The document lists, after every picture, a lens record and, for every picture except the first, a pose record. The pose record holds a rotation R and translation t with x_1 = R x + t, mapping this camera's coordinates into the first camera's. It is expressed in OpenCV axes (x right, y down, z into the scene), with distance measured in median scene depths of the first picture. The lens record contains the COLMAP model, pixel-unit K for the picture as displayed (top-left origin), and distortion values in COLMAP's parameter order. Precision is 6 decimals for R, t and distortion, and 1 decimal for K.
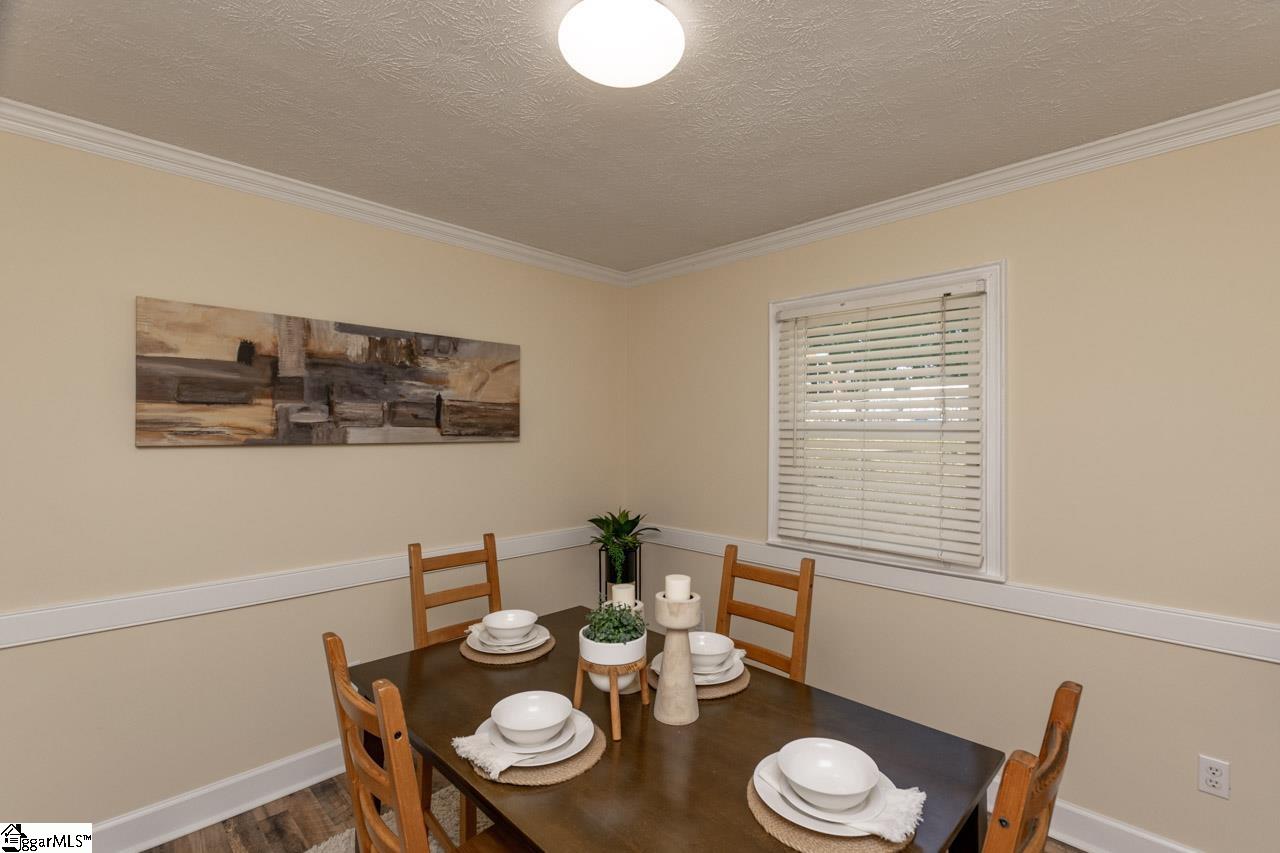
lens RADIAL K [[560.9, 0, 644.4], [0, 560.9, 434.9], [0, 0, 1]] dist [0.026053, -0.000716]
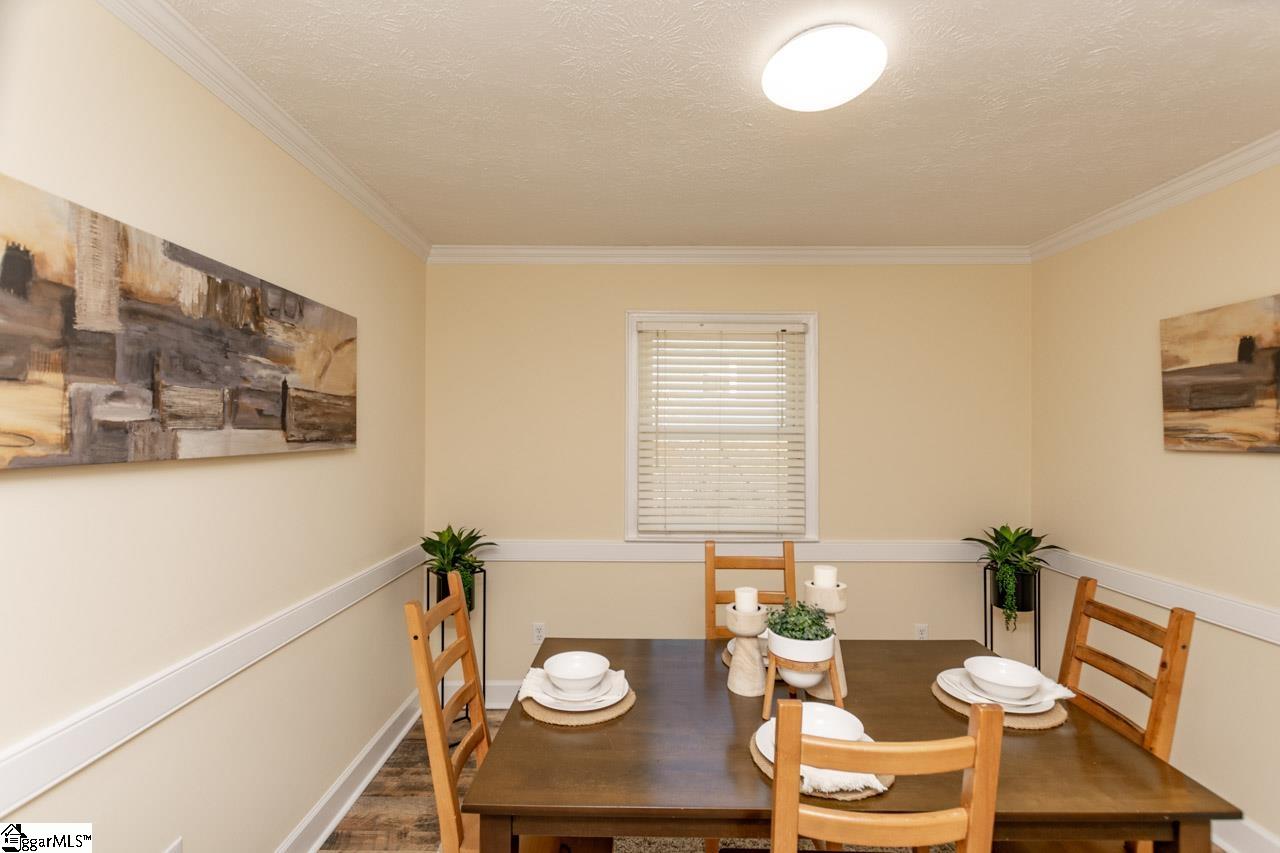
lens RADIAL K [[560.9, 0, 641.1], [0, 560.9, 429.6], [0, 0, 1]] dist [0.026053, -0.000716]
pose [[0.723263, 0.000454, 0.690572, -0.577207], [0.007780, 0.999931, -0.008806, -0.005369], [-0.690528, 0.011741, 0.723210, 0.267259]]
